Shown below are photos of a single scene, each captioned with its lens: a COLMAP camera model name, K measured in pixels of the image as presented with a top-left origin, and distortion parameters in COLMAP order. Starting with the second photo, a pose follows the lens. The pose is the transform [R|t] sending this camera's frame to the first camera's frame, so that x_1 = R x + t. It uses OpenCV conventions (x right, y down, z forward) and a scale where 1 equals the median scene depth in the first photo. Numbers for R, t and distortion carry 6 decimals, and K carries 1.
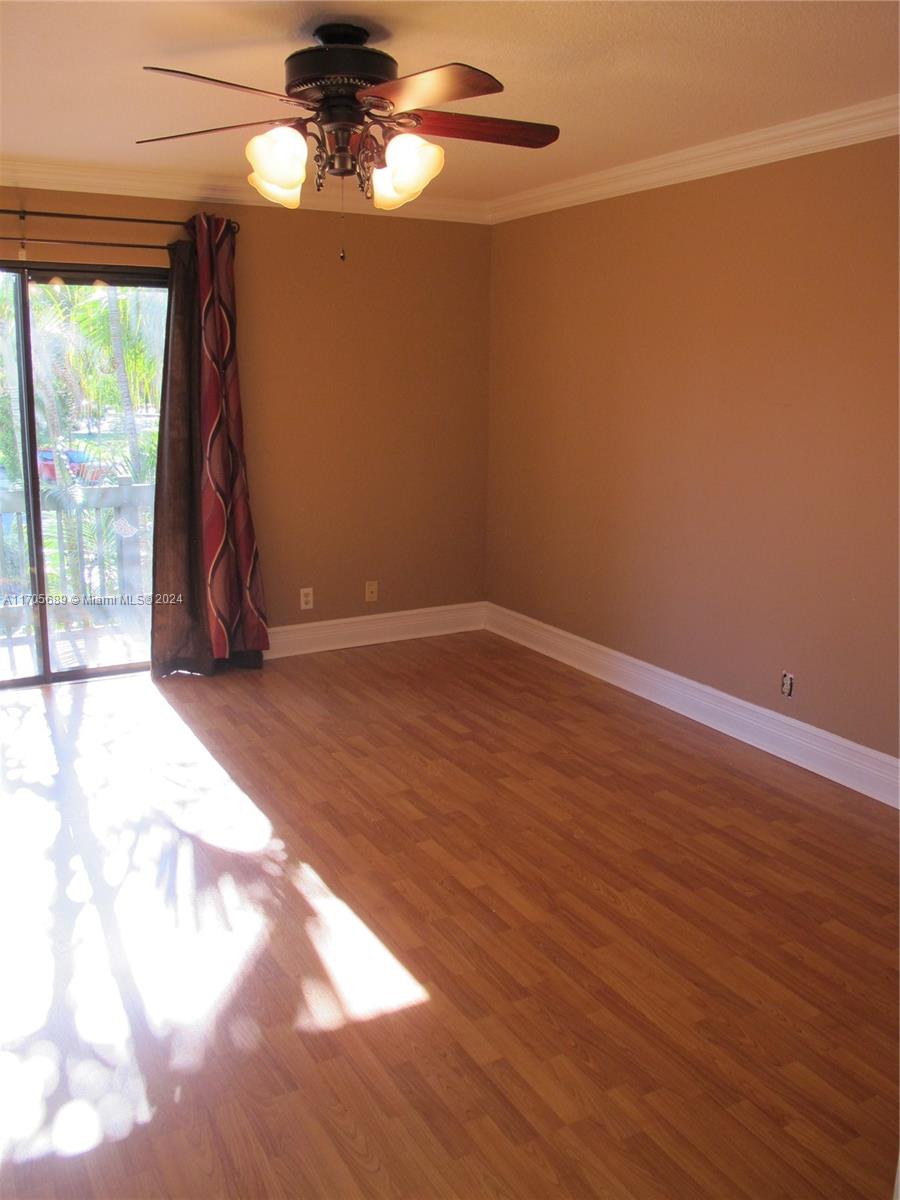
lens RADIAL K [[1009.9, 0, 465.9], [0, 1009.9, 593.1], [0, 0, 1]] dist [-0.148690, 0.108318]
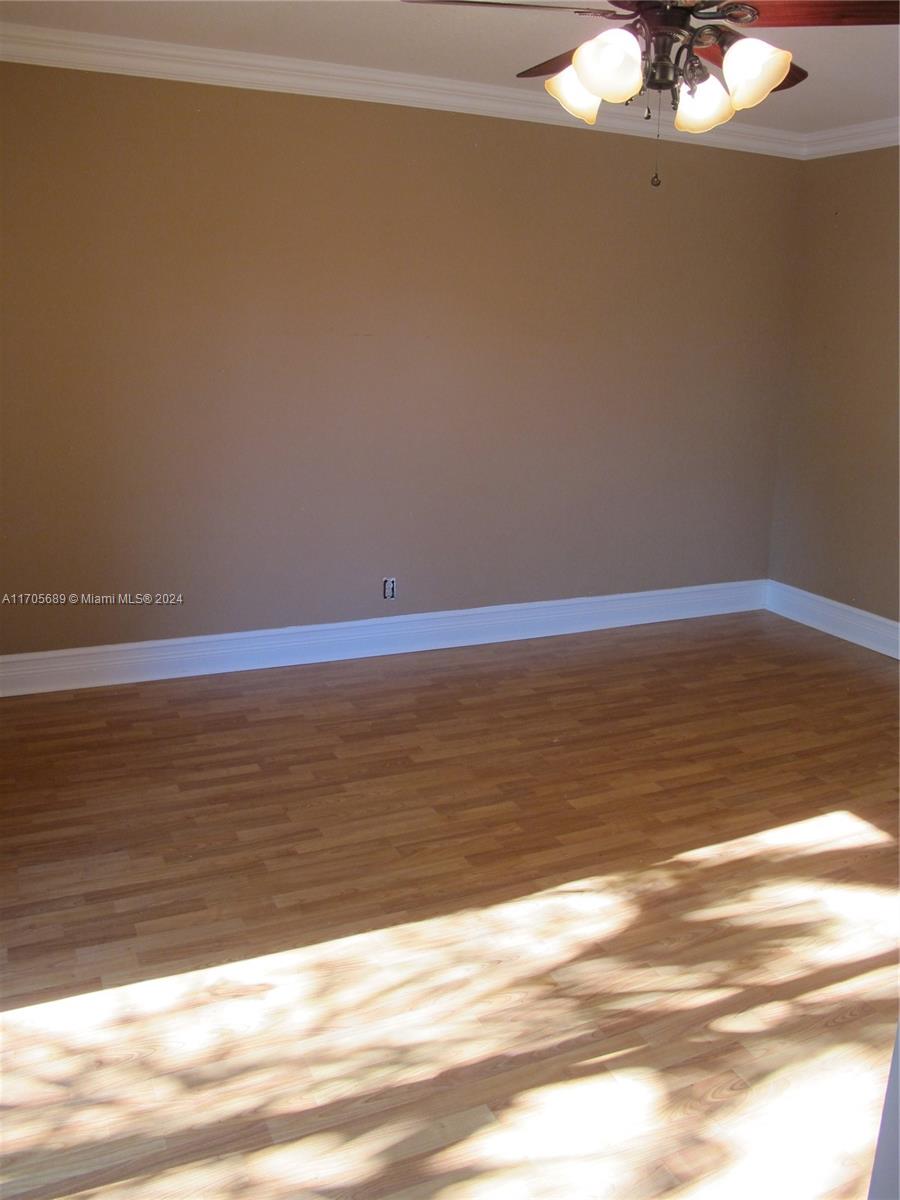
lens RADIAL K [[1009.9, 0, 465.9], [0, 1009.9, 593.1], [0, 0, 1]] dist [-0.148690, 0.108318]
pose [[0.068404, -0.260256, 0.963114, -0.828518], [0.181649, 0.952487, 0.244483, -0.178329], [-0.980981, 0.158225, 0.112429, 0.861069]]
